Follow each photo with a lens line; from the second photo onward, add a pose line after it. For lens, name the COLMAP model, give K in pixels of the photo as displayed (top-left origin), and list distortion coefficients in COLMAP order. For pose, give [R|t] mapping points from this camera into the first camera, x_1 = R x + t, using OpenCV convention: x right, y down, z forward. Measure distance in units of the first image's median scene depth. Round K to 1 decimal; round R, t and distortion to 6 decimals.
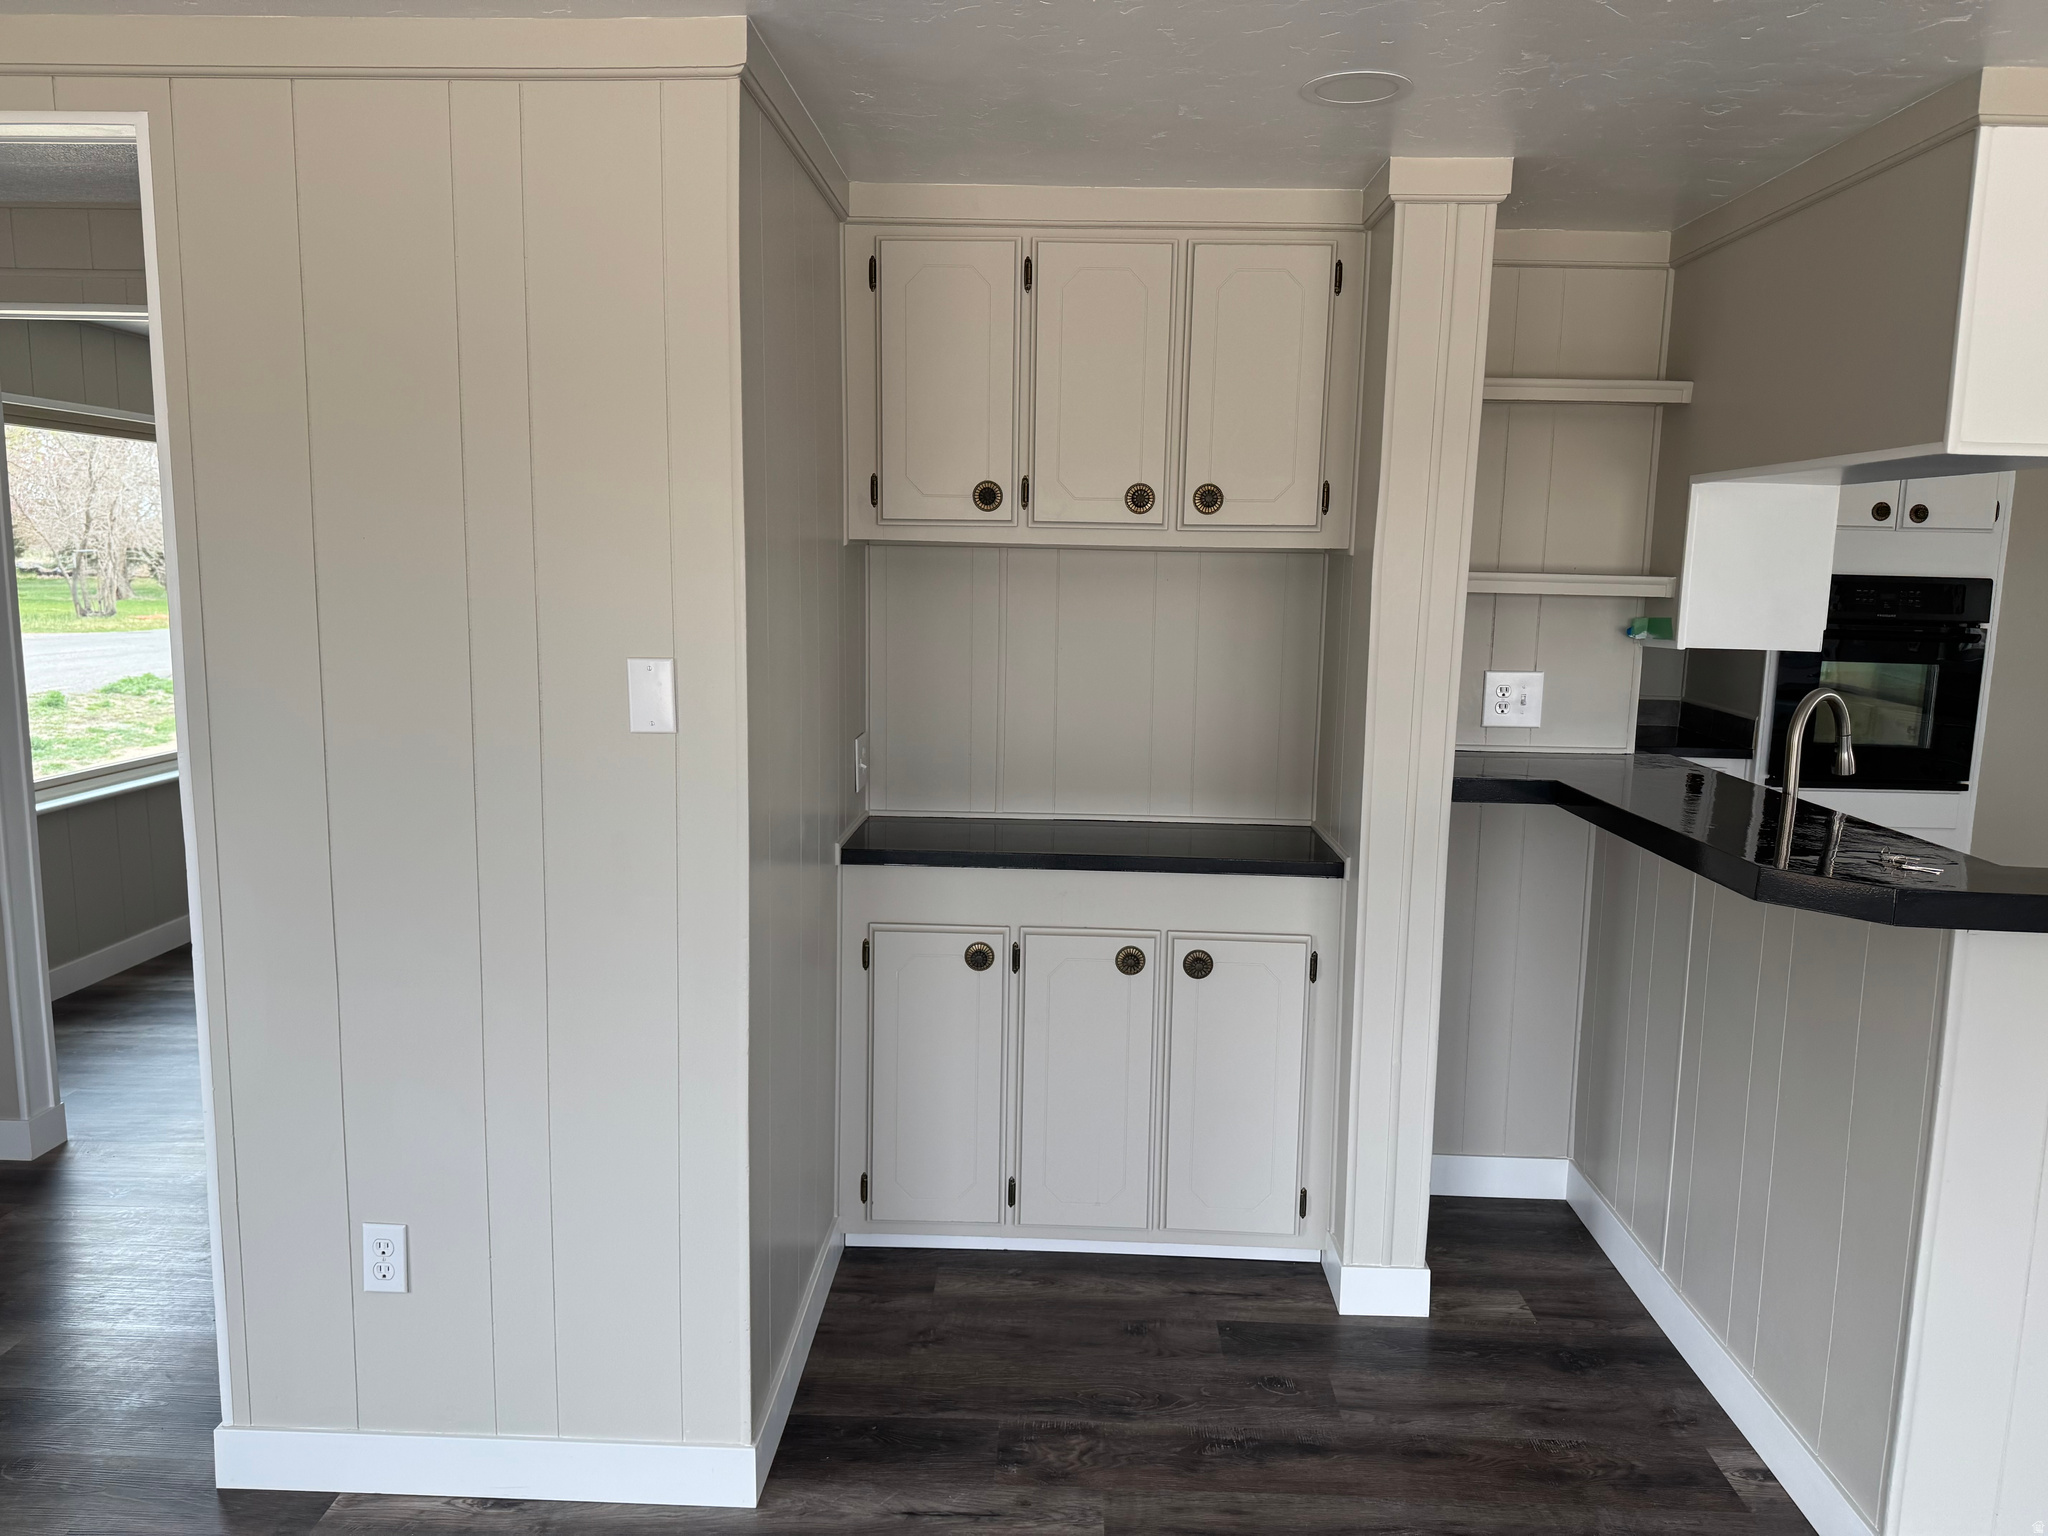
lens RADIAL K [[1437.3, 0, 1033.0], [0, 1437.3, 765.8], [0, 0, 1]] dist [0.067190, -0.050432]
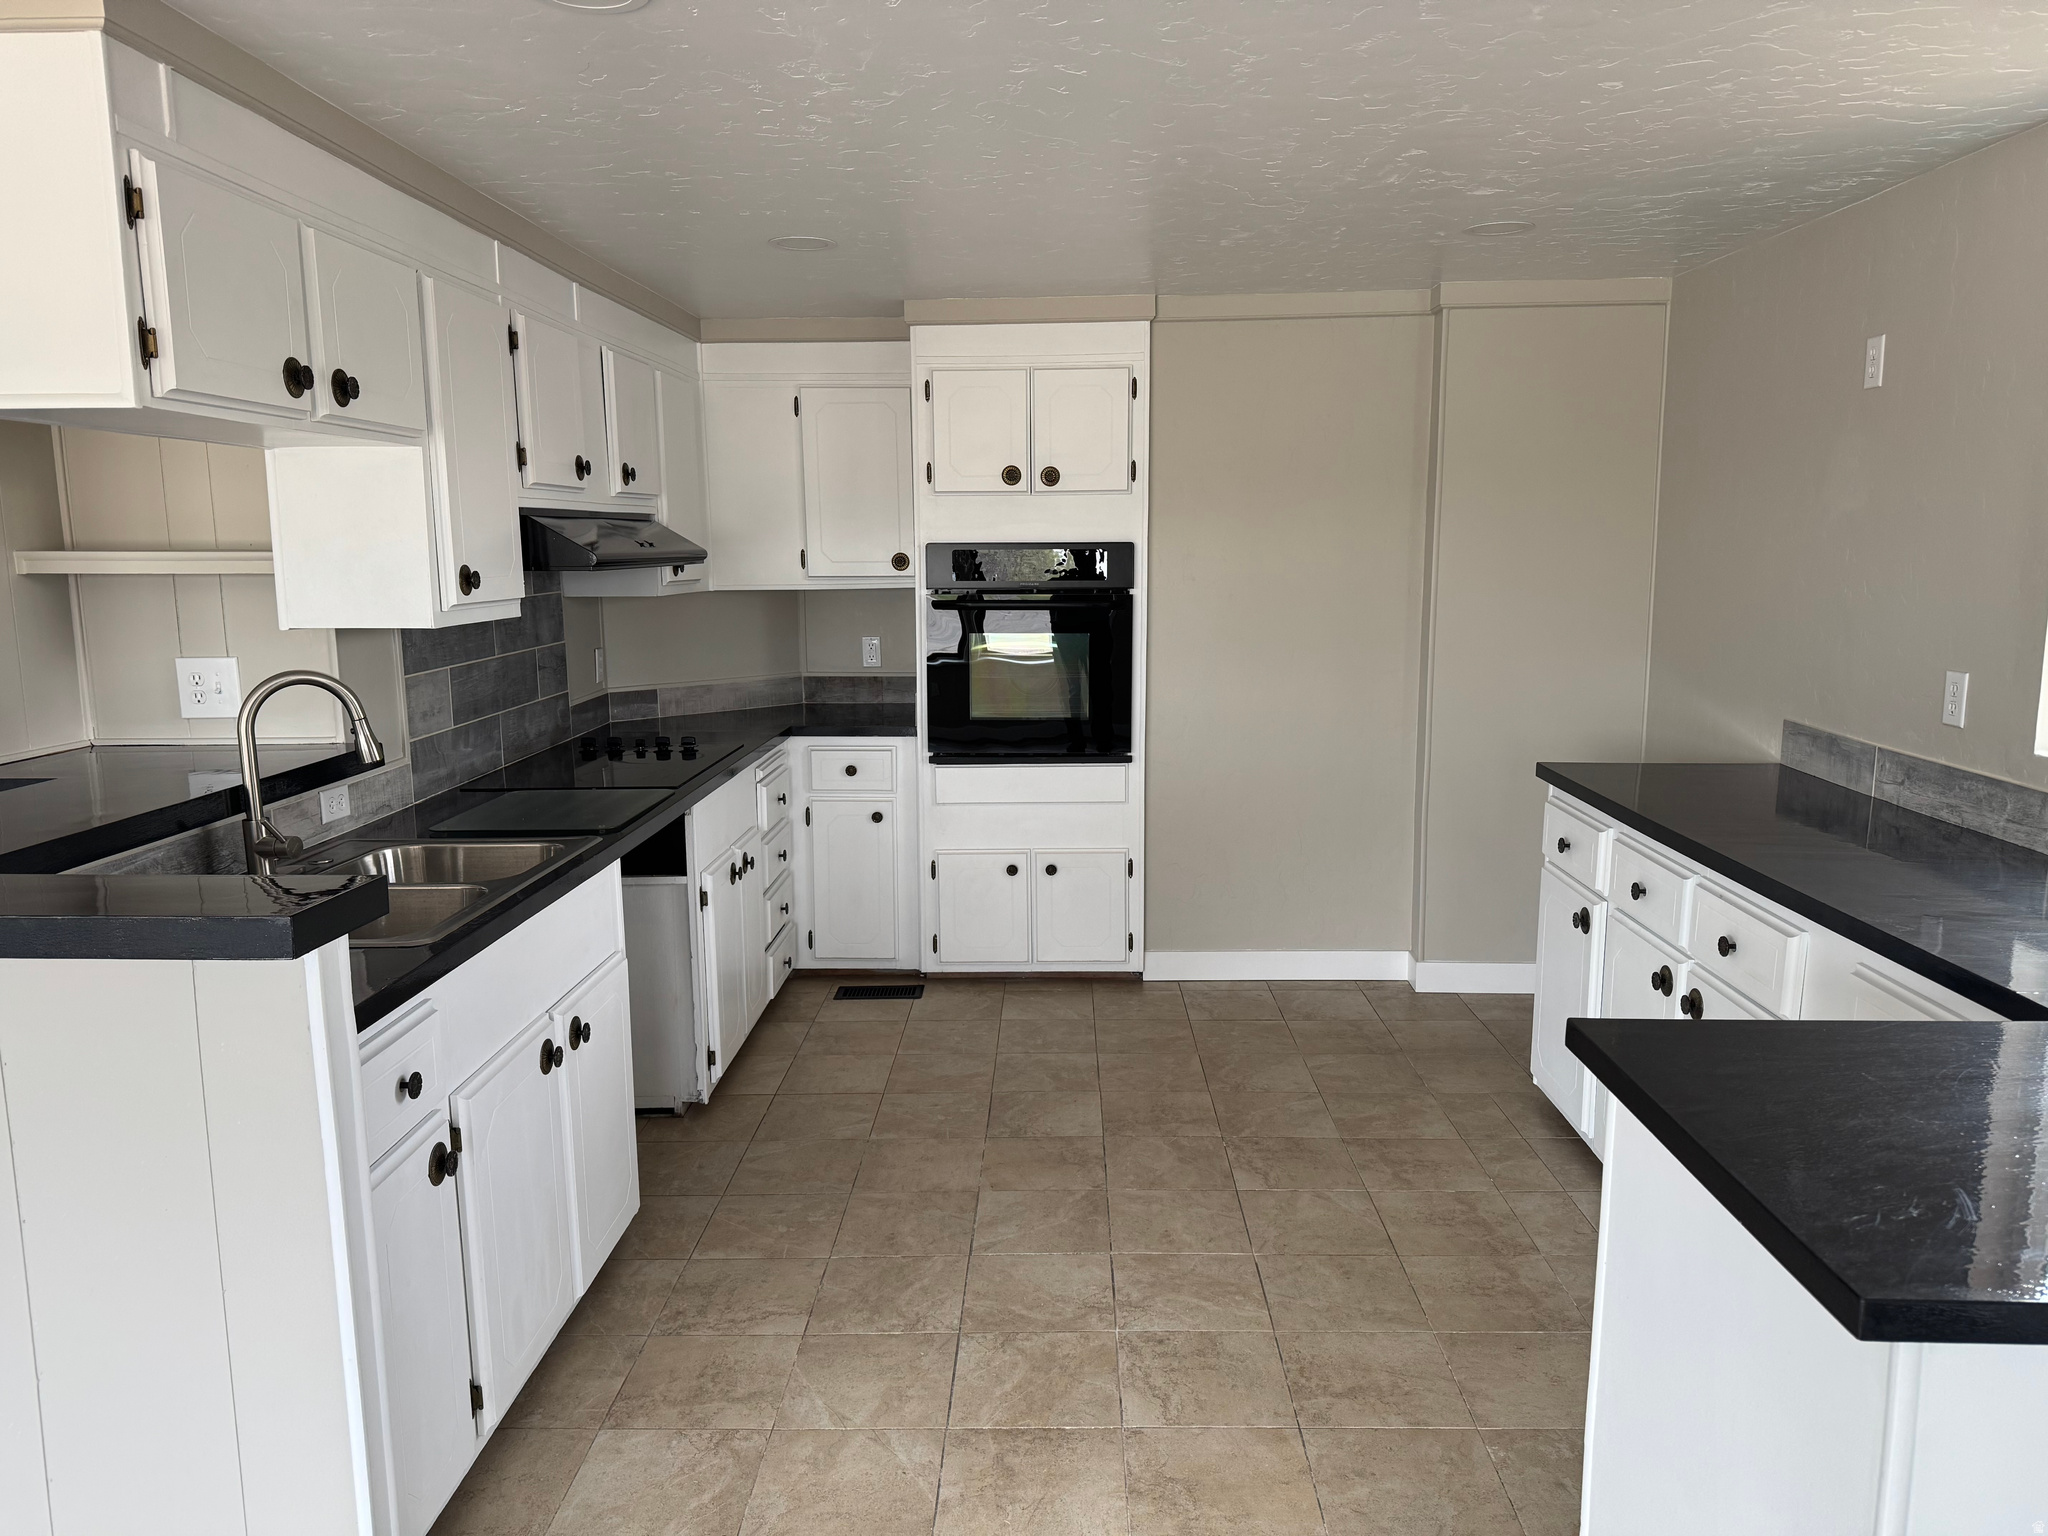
lens RADIAL K [[1417.8, 0, 1029.6], [0, 1417.8, 774.3], [0, 0, 1]] dist [0.094832, -0.143860]
pose [[0.999537, -0.030313, 0.002602, 0.956835], [0.030252, 0.999329, 0.020648, 0.005877], [-0.003226, -0.020560, 0.999783, 0.100151]]
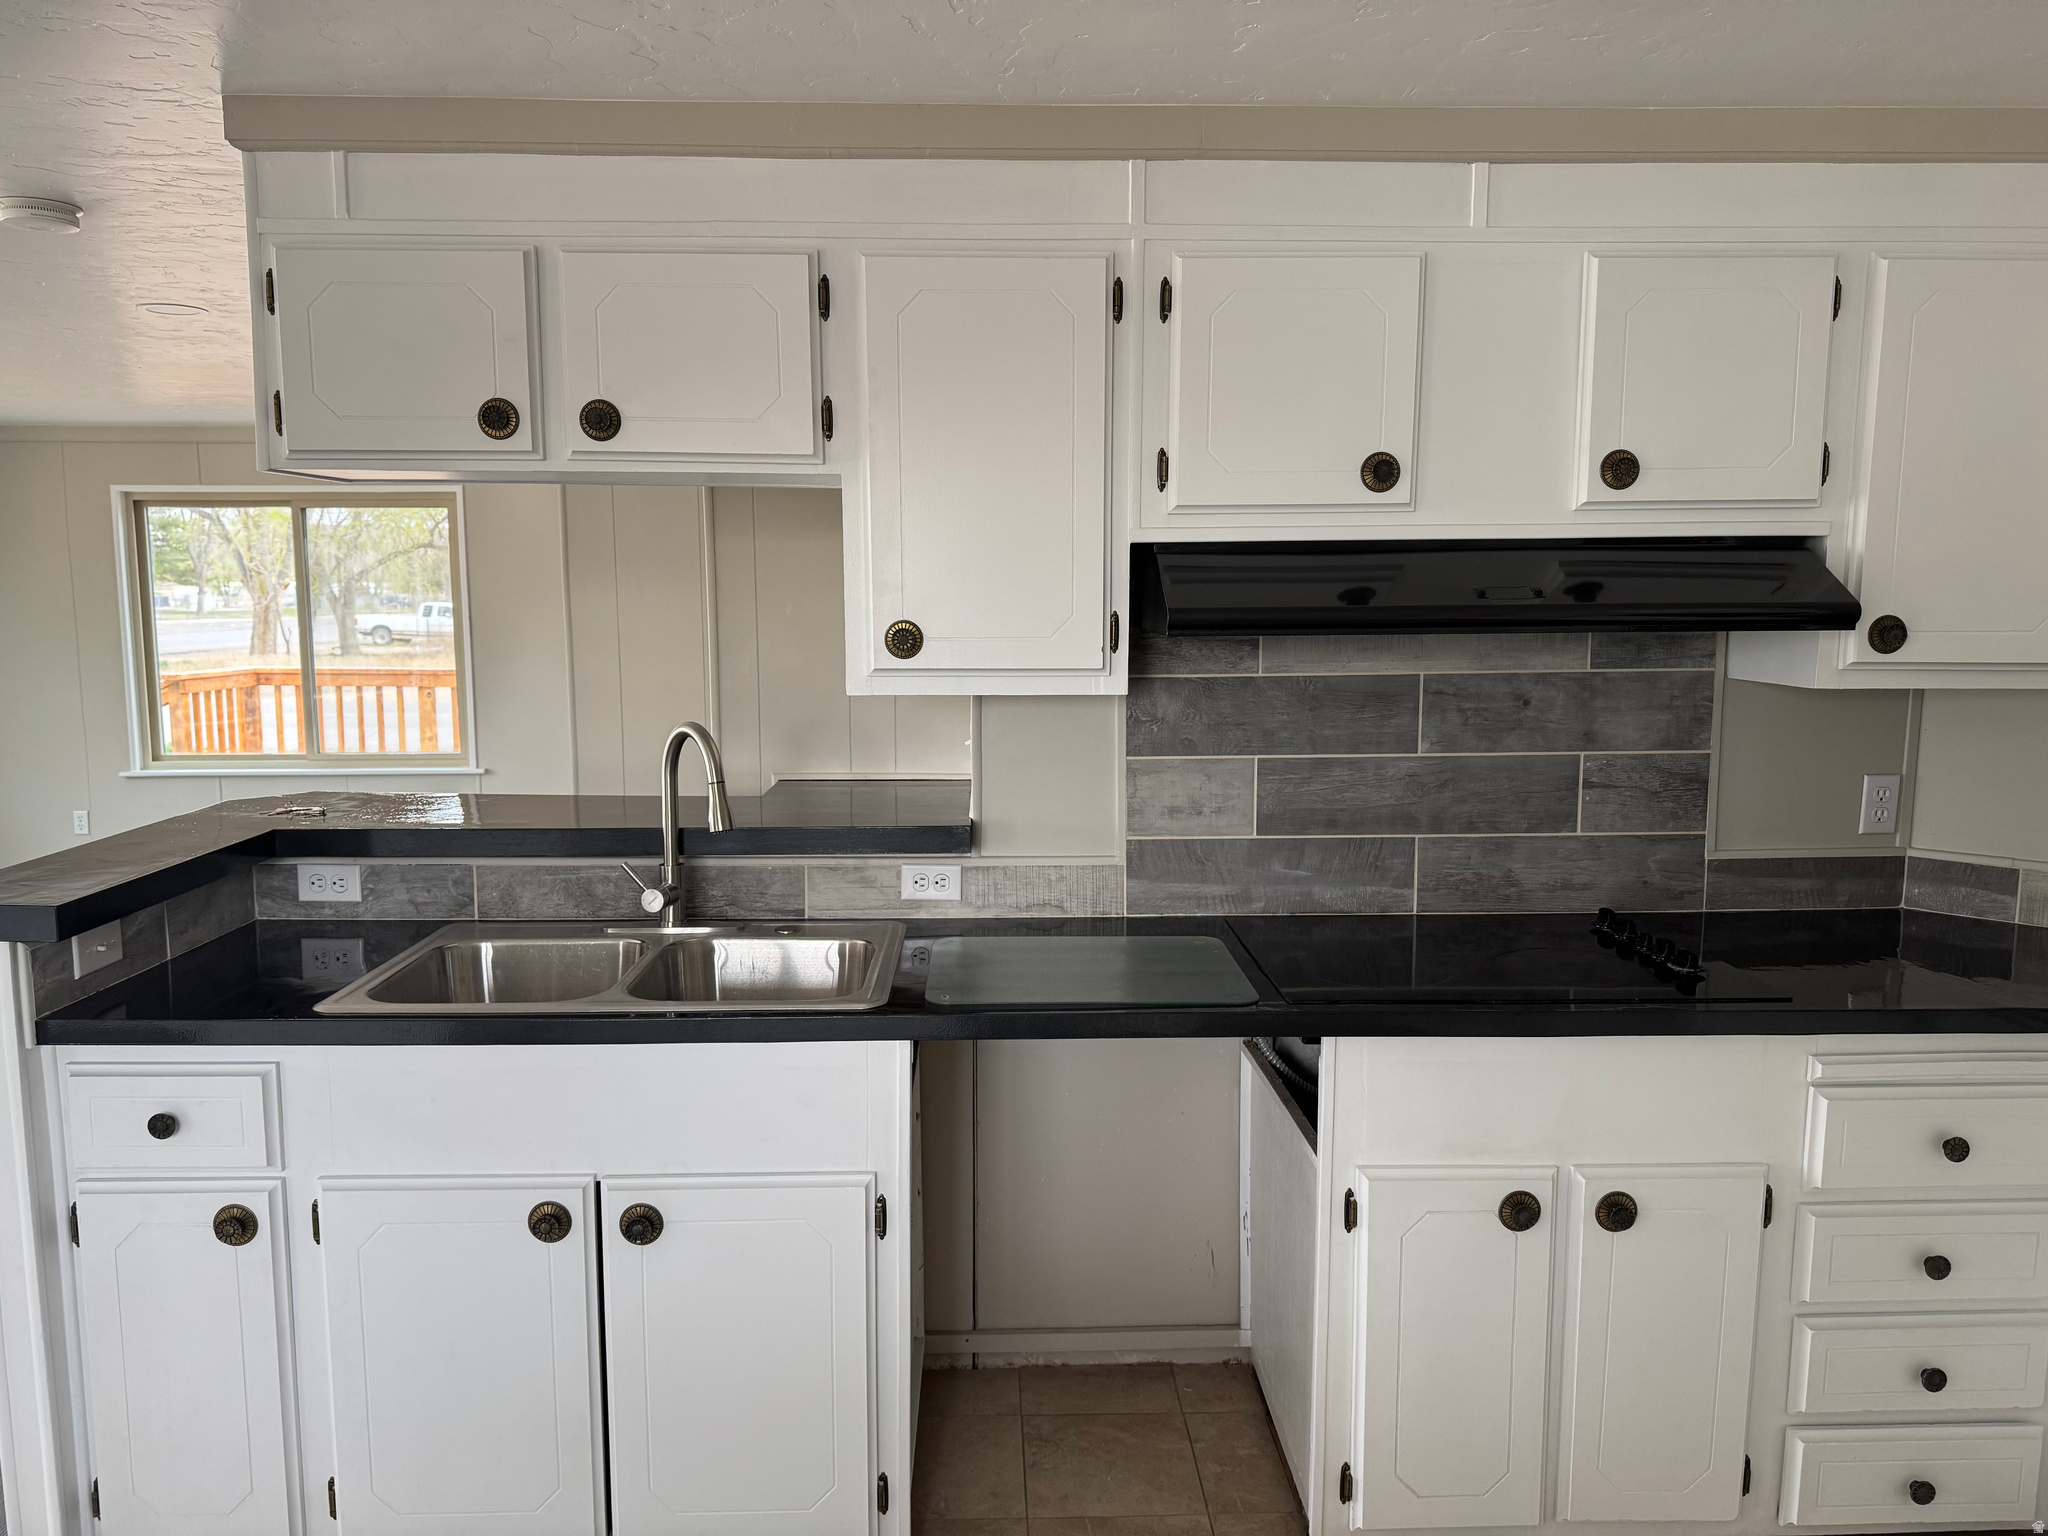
lens RADIAL K [[1417.8, 0, 1029.6], [0, 1417.8, 774.3], [0, 0, 1]] dist [0.094832, -0.143860]
pose [[0.054072, 0.111432, -0.992300, 1.349298], [-0.139254, 0.984884, 0.103011, -0.134739], [0.988779, 0.132612, 0.068772, 1.113805]]
